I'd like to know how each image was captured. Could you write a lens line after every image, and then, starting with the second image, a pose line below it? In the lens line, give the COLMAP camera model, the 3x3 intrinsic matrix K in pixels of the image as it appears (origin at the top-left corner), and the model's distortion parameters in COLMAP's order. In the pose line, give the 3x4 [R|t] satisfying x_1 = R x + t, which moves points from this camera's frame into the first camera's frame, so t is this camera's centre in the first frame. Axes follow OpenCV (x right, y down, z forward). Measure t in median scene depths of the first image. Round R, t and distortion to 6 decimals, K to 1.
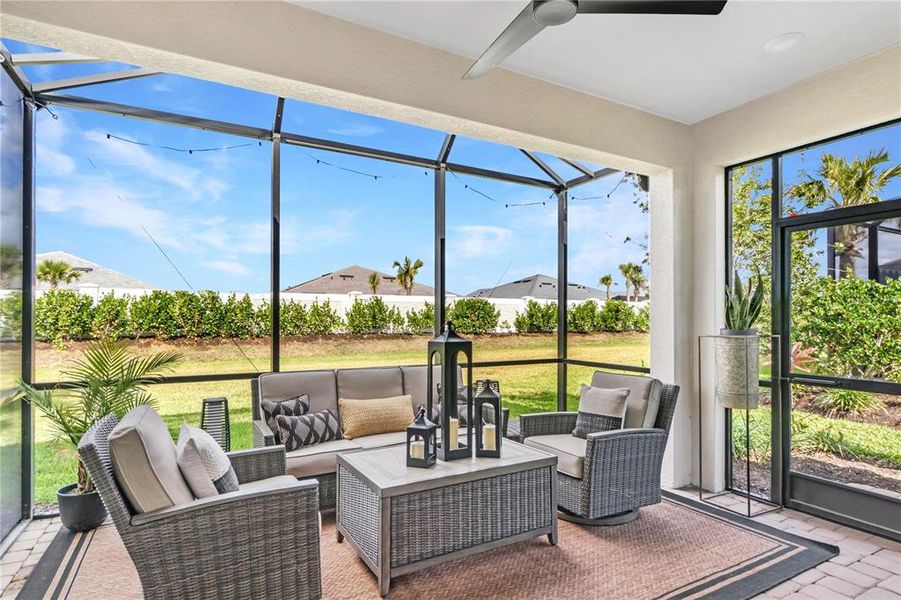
lens RADIAL K [[484.2, 0, 466.7], [0, 484.2, 315.8], [0, 0, 1]] dist [-0.001767, -0.013482]
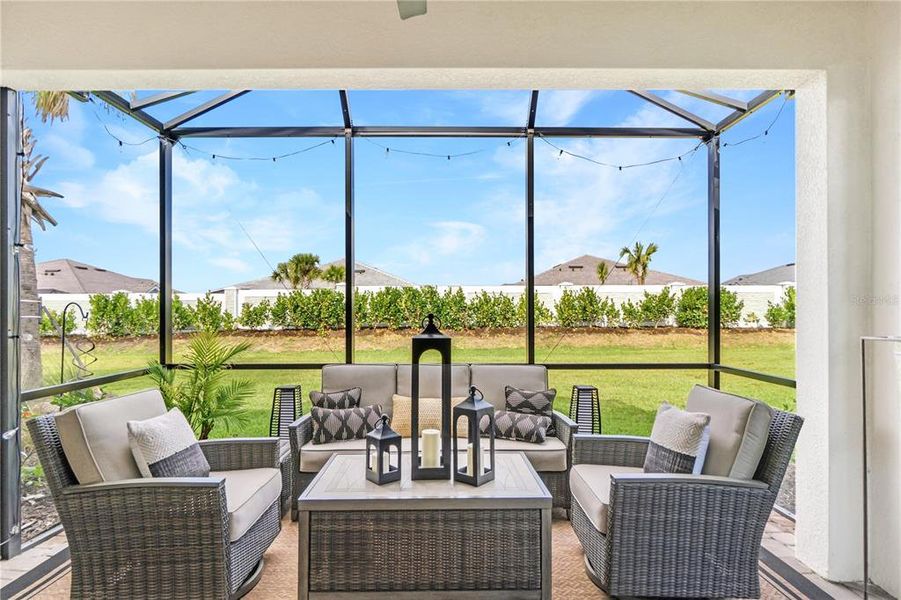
lens RADIAL K [[497.6, 0, 449.0], [0, 497.6, 309.9], [0, 0, 1]] dist [-0.011595, -0.000398]
pose [[0.870143, -0.004464, -0.492779, 0.215481], [0.006262, 0.999978, 0.001999, 0.001657], [0.492759, -0.004825, 0.870152, 0.138768]]
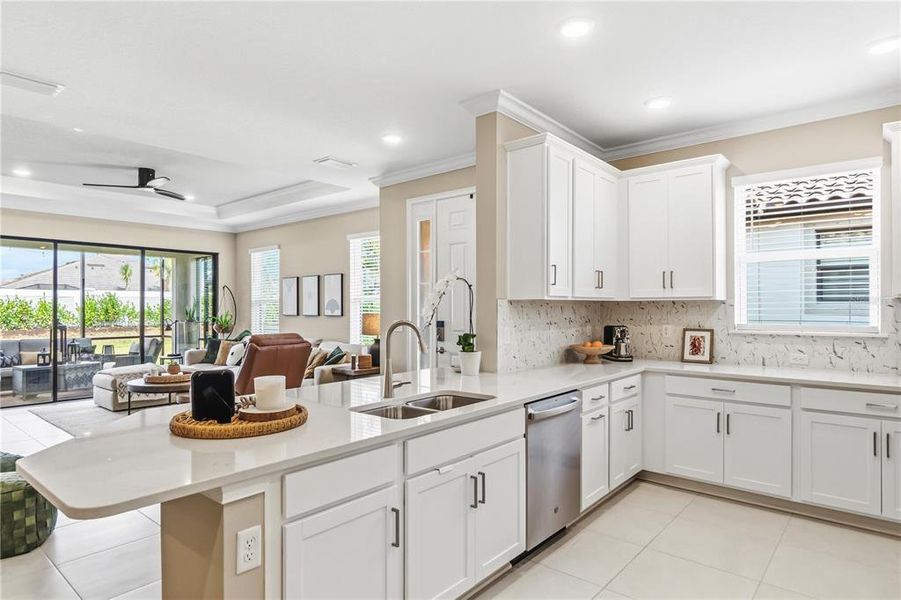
lens RADIAL K [[508.6, 0, 442.1], [0, 508.6, 303.8], [0, 0, 1]] dist [-0.007309, -0.003578]
pose [[0.943664, -0.004480, 0.330875, 0.593104], [0.005595, 0.999981, -0.002417, -0.031151], [-0.330858, 0.004132, 0.943672, -1.377401]]
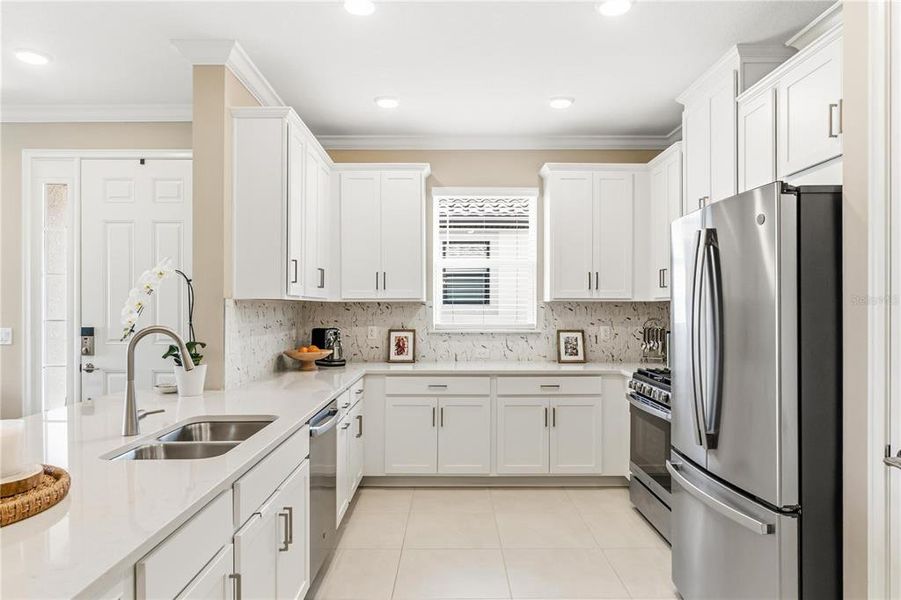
lens RADIAL K [[568.8, 0, 451.7], [0, 568.8, 307.9], [0, 0, 1]] dist [-0.003510, -0.000834]
pose [[0.491128, -0.005191, 0.871072, 0.489291], [0.001336, 0.999986, 0.005206, -0.030922], [-0.871087, -0.001393, 0.491127, -1.290611]]
